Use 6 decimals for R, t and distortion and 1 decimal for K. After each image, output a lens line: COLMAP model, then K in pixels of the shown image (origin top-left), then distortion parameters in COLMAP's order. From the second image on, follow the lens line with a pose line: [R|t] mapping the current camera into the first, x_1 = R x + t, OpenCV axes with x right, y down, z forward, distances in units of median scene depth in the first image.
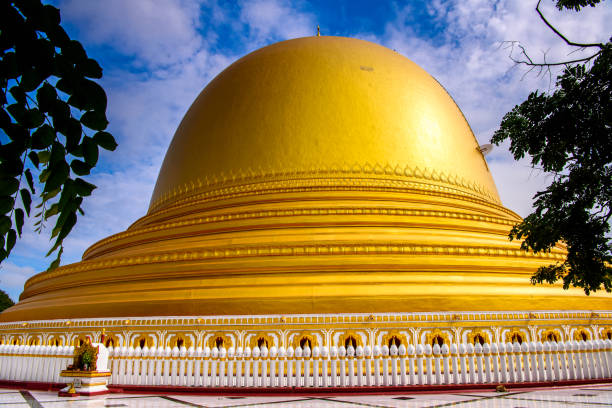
lens RADIAL K [[422.9, 0, 305.8], [0, 422.9, 192.9], [0, 0, 1]] dist [-0.044339, -0.000194]
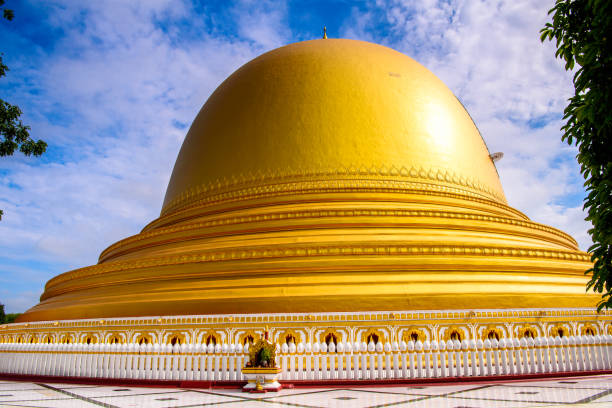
lens RADIAL K [[422.9, 0, 305.8], [0, 422.9, 192.9], [0, 0, 1]] dist [-0.044339, -0.000194]
pose [[0.994055, 0.032580, 0.103894, -0.306586], [-0.033345, 0.999428, 0.005640, -0.005365], [-0.103651, -0.009071, 0.994572, -0.020146]]
